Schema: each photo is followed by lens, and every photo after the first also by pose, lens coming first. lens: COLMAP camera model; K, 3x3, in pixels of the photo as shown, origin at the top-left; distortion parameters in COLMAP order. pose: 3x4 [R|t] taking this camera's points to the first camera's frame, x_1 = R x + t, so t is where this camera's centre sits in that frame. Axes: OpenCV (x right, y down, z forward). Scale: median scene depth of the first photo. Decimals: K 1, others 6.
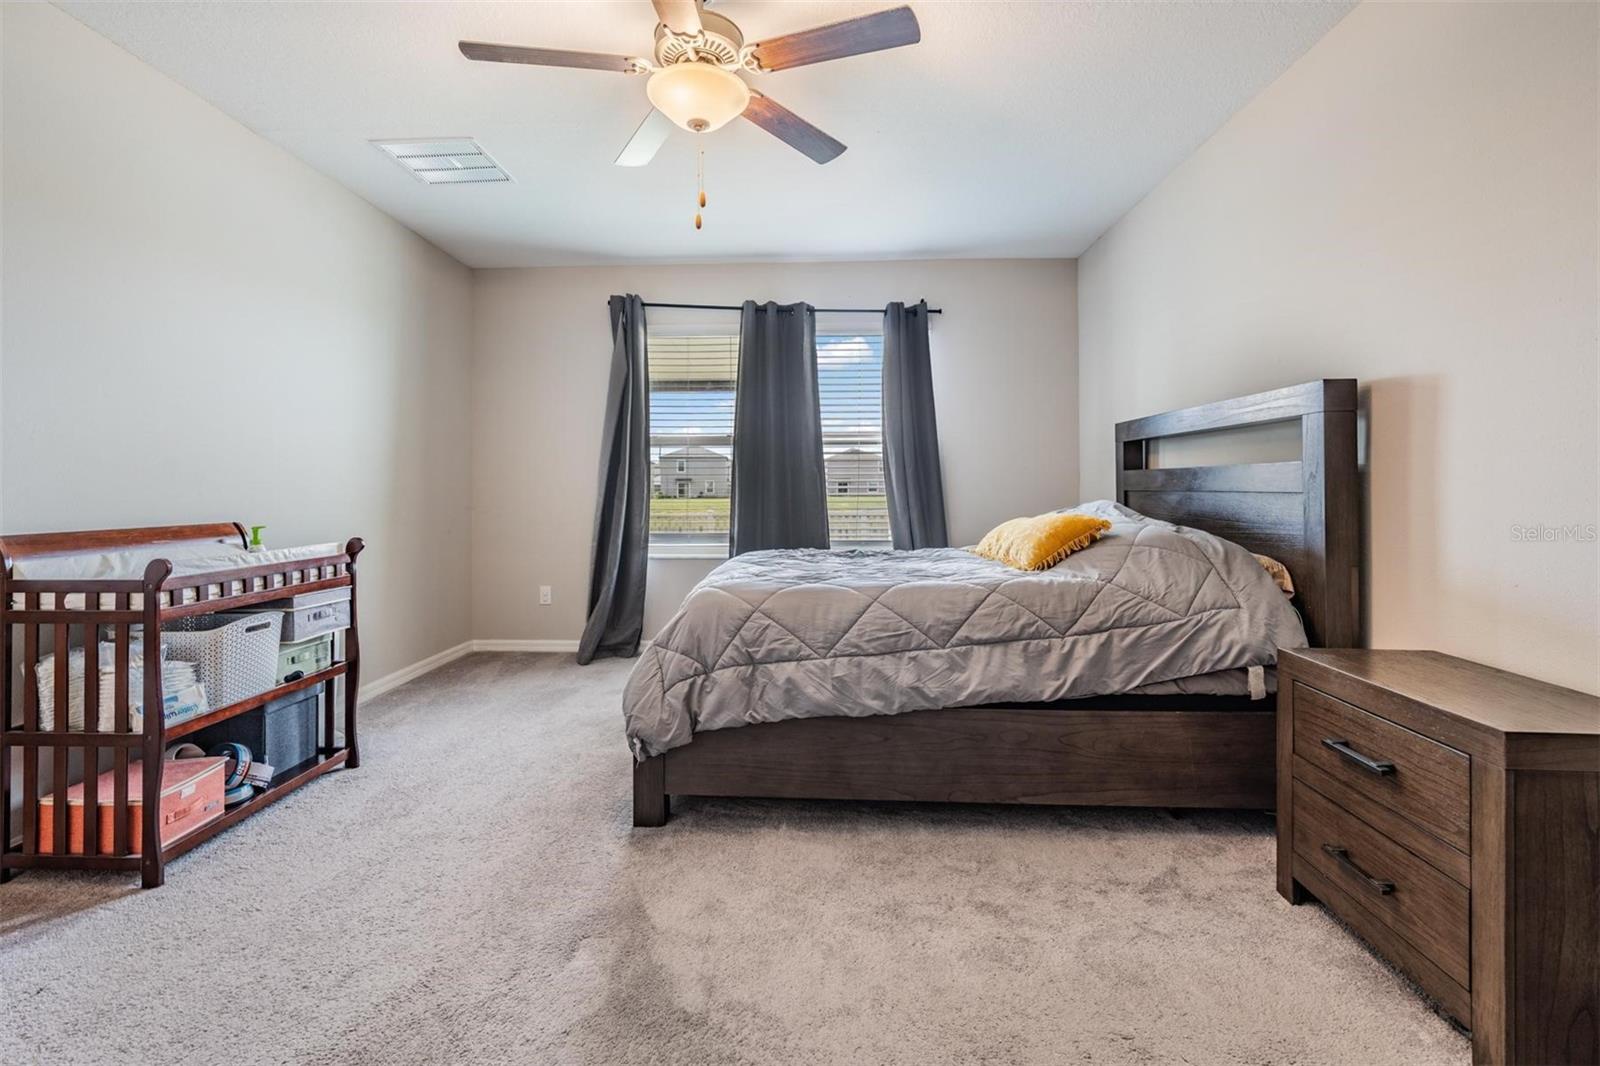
lens RADIAL K [[718.6, 0, 804.8], [0, 718.6, 483.5], [0, 0, 1]] dist [0.000110, -0.000257]
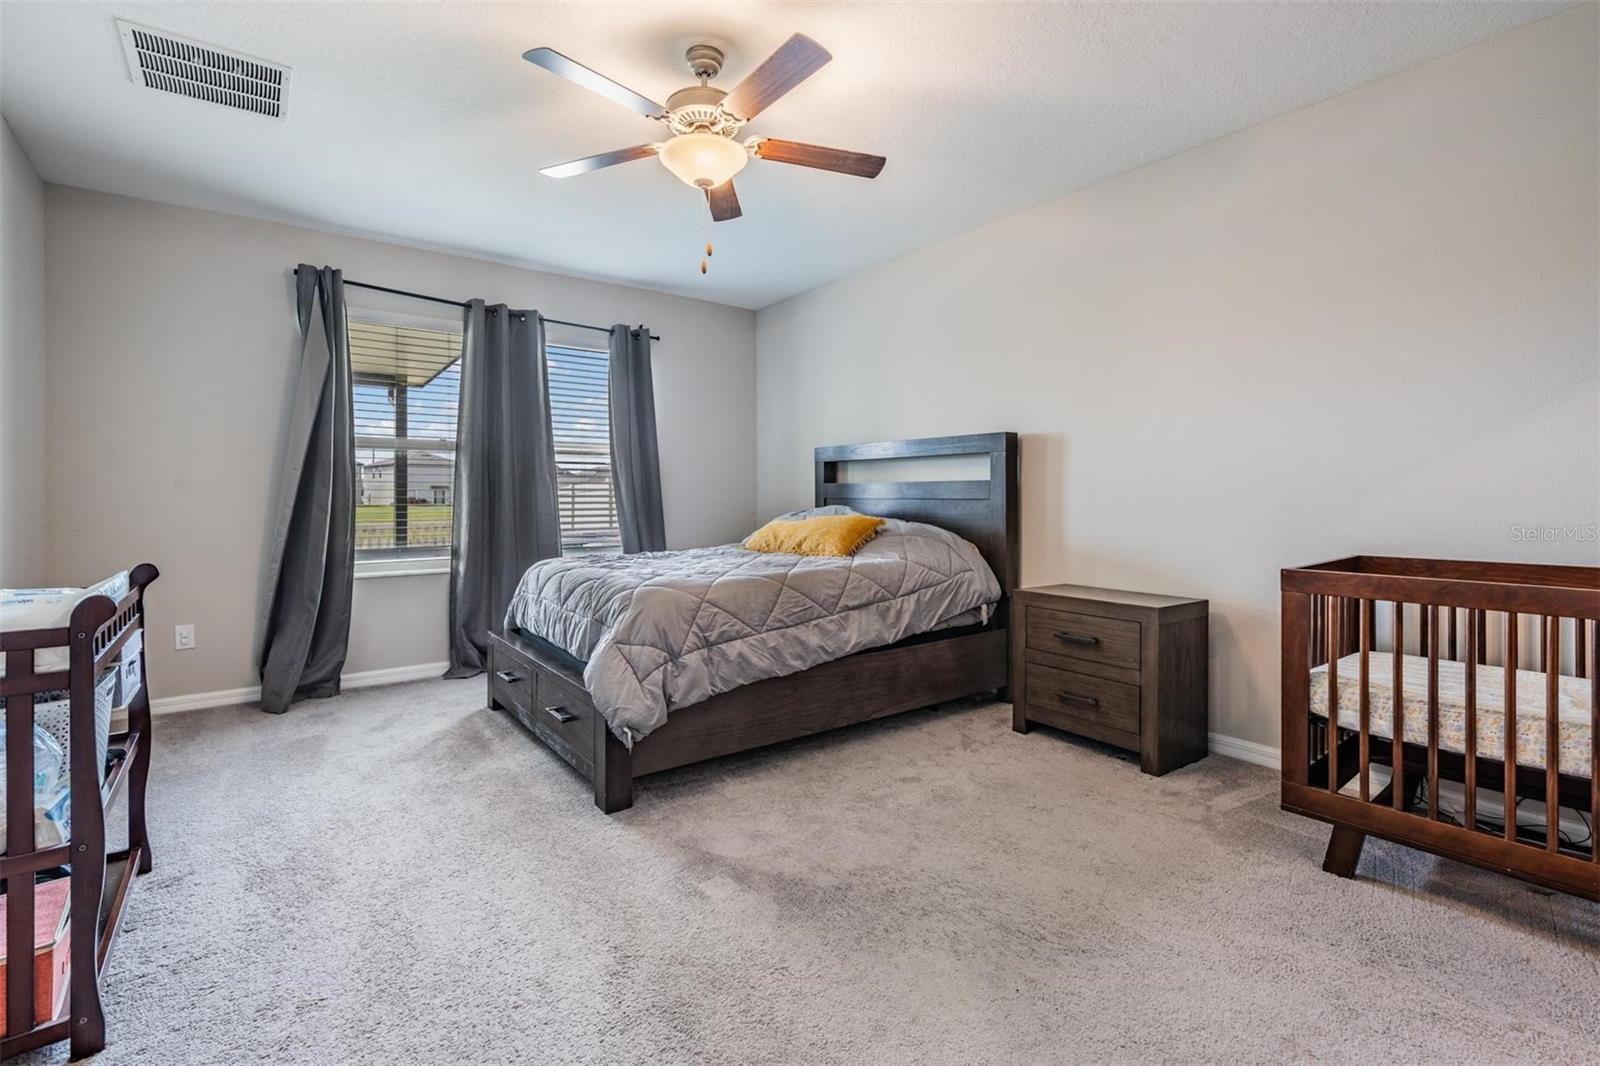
lens RADIAL K [[718.6, 0, 784.3], [0, 718.6, 497.2], [0, 0, 1]] dist [0.000110, -0.000257]
pose [[0.777499, -0.001218, 0.628883, -0.724855], [-0.003353, 0.999976, 0.006083, 0.000269], [-0.628876, -0.006838, 0.777476, 0.010918]]
